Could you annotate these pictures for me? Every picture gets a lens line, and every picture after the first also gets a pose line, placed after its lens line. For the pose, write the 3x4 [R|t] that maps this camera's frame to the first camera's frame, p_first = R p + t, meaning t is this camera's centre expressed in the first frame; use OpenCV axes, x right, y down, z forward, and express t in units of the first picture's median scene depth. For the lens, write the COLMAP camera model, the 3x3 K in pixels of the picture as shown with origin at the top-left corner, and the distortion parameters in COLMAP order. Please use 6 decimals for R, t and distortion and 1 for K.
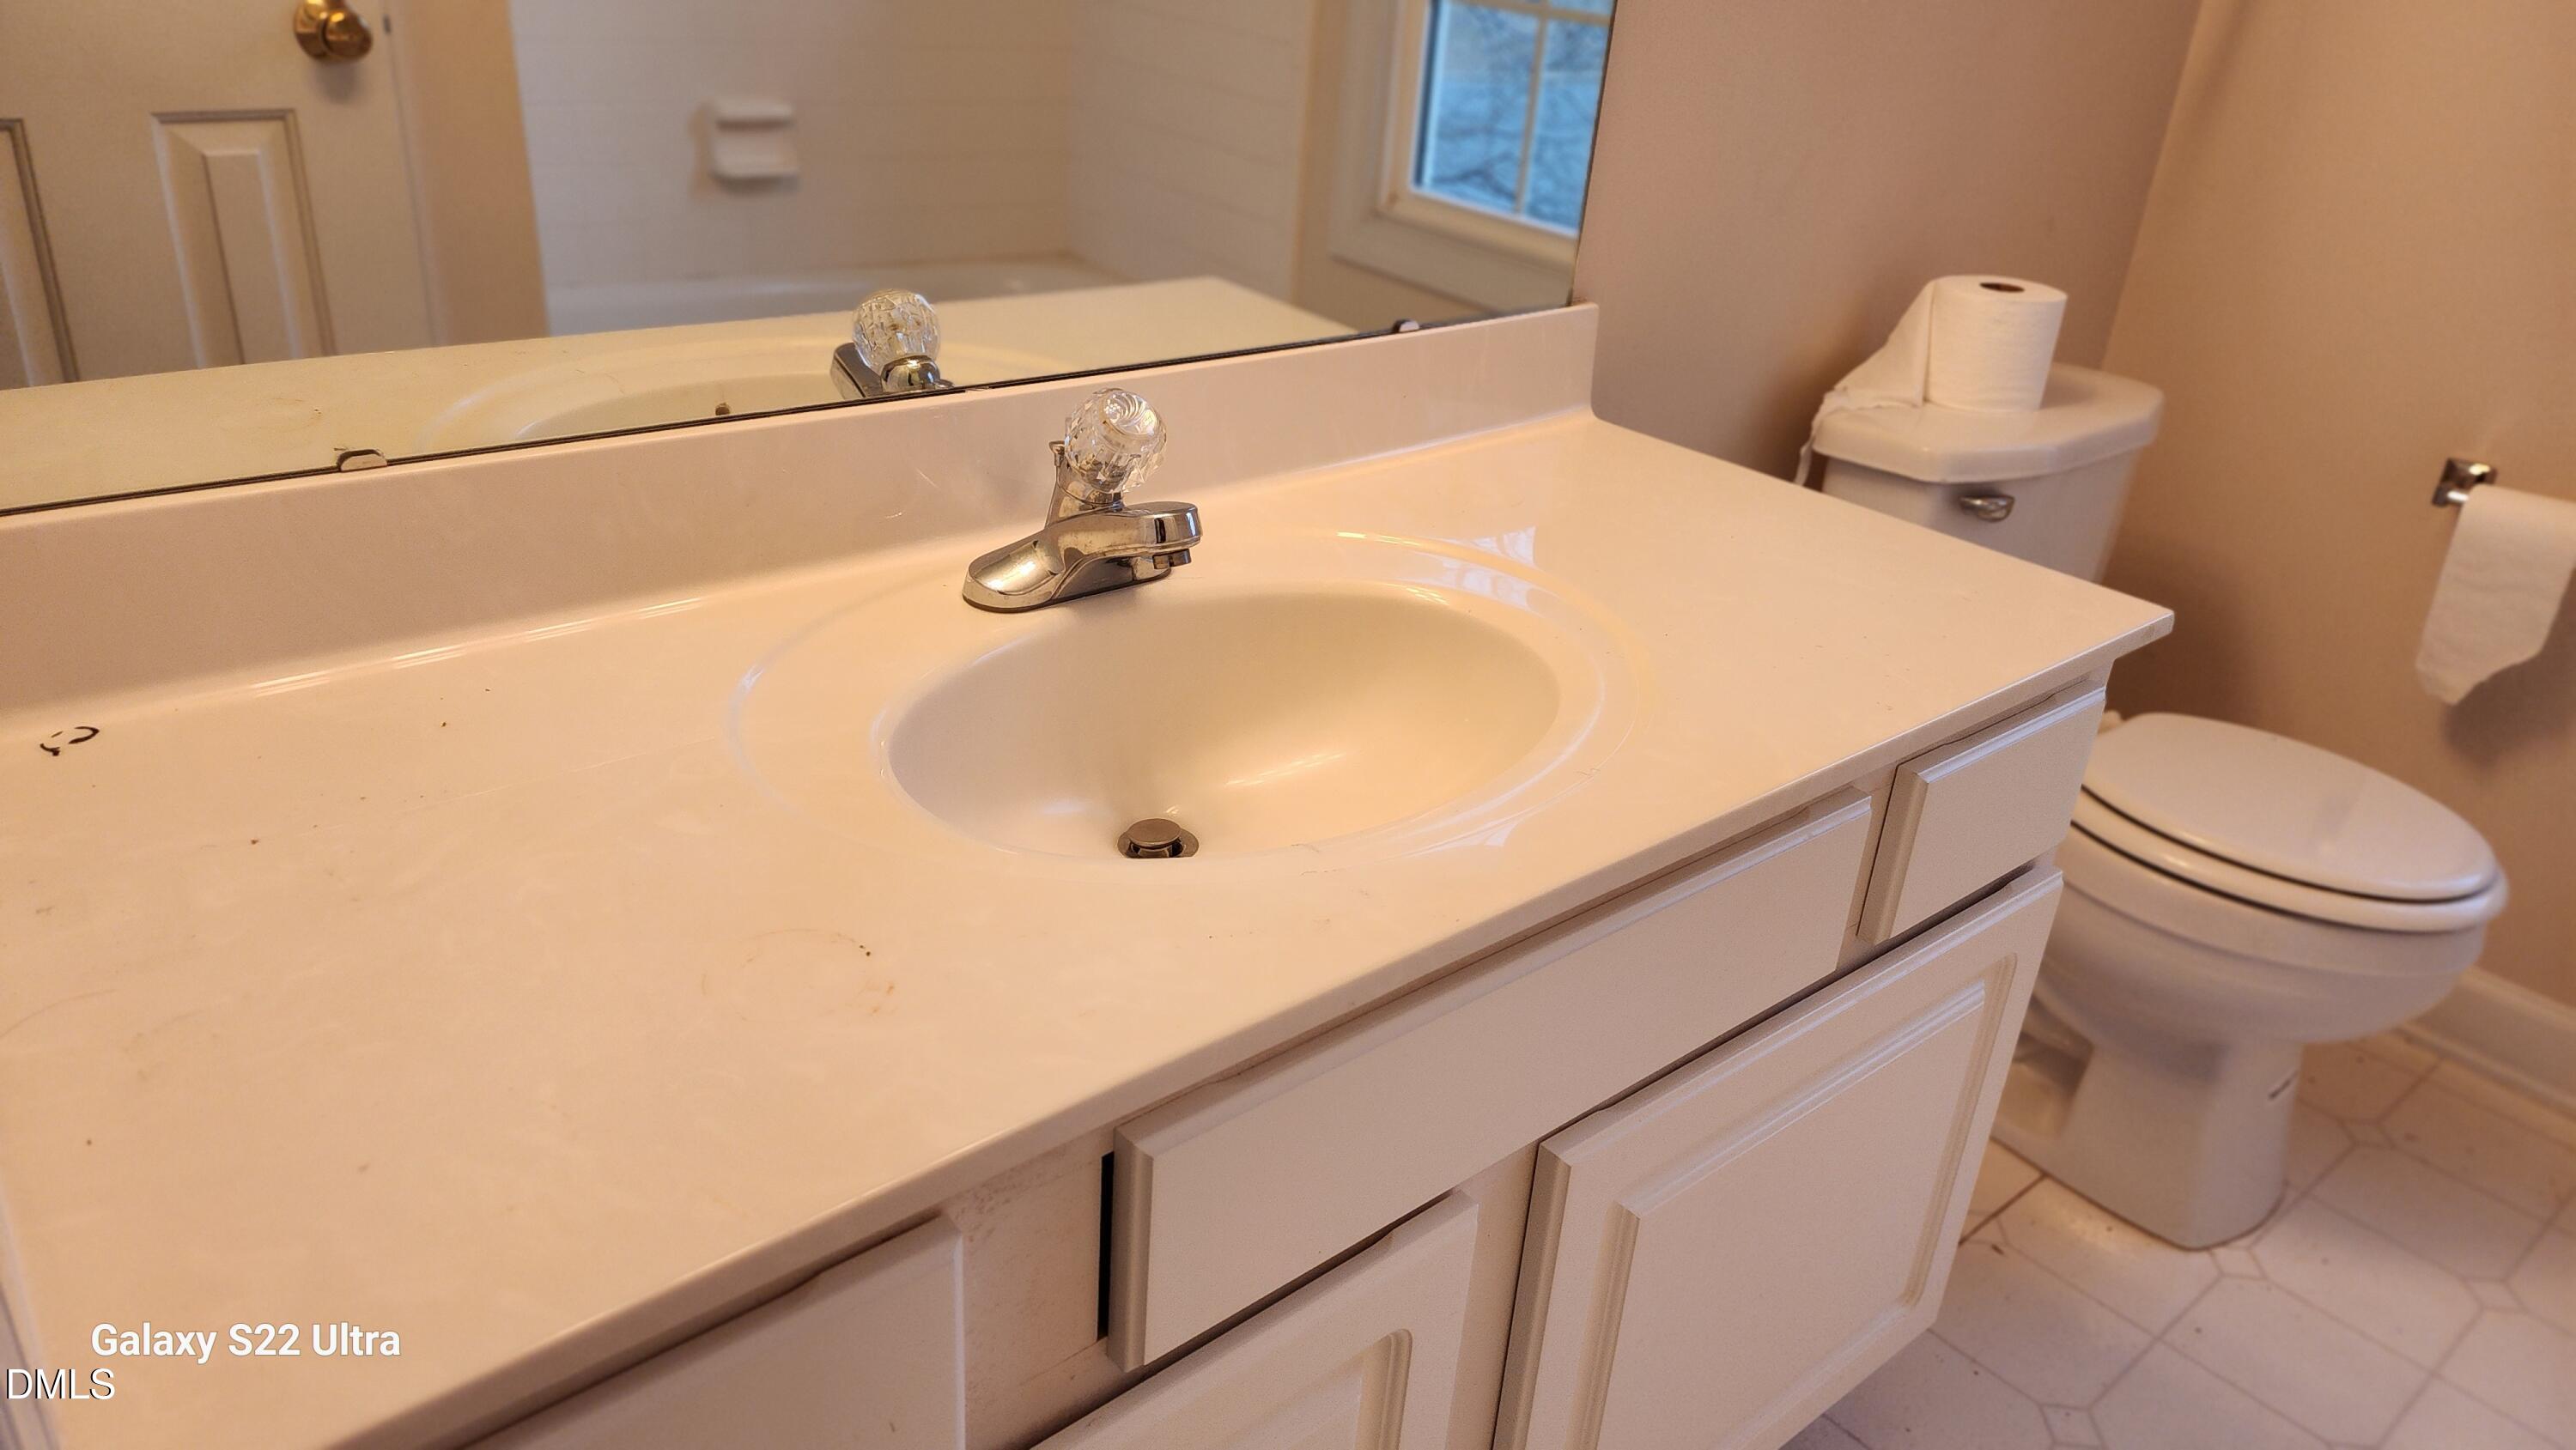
lens RADIAL K [[1754.6, 0, 1279.8], [0, 1754.6, 716.2], [0, 0, 1]] dist [0.059336, -0.026170]
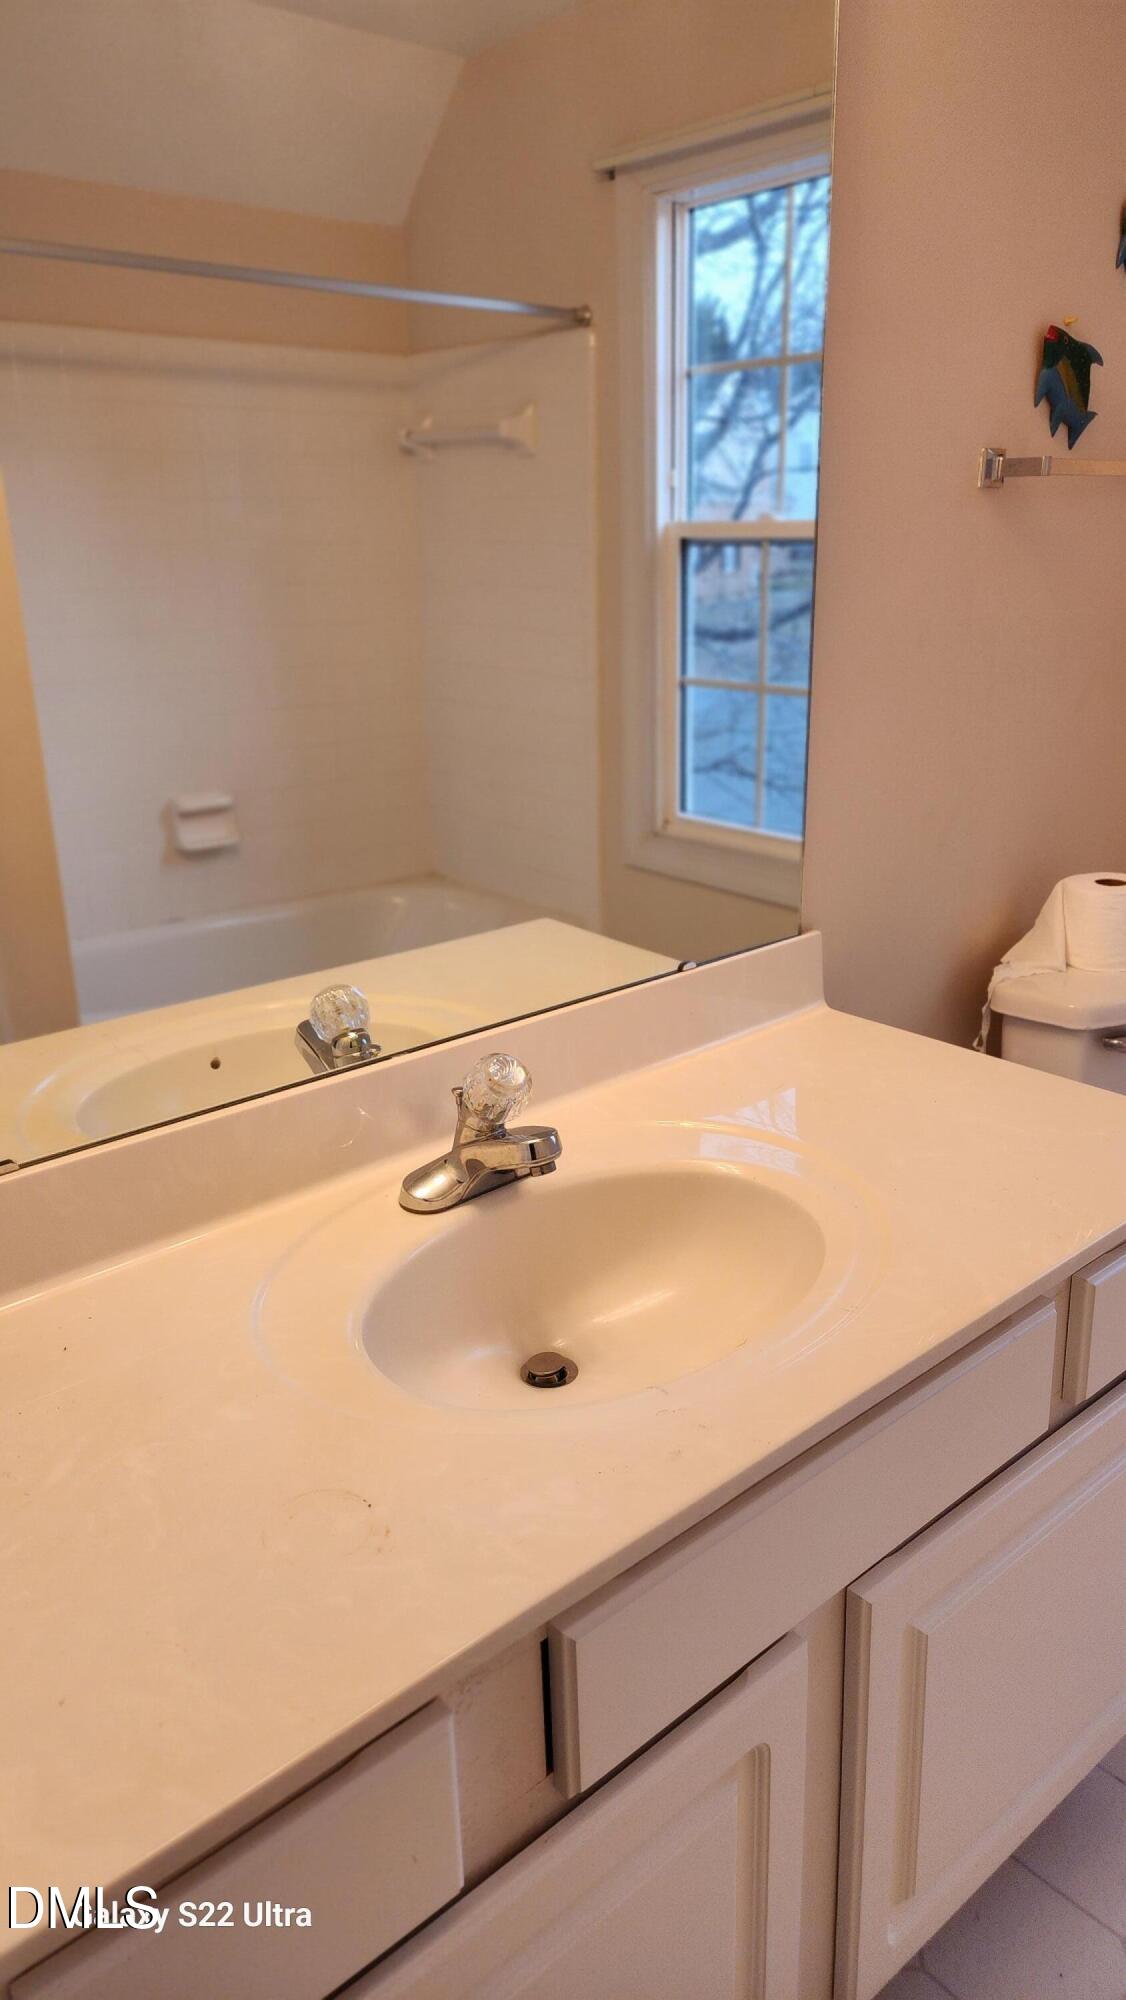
lens RADIAL K [[1362.4, 0, 556.2], [0, 1362.4, 987.1], [0, 0, 1]] dist [0.059336, -0.026170]
pose [[0.995387, -0.091080, -0.030164, -0.003195], [0.086131, 0.986774, -0.137327, -0.078724], [0.042273, 0.134095, 0.990066, -0.121360]]
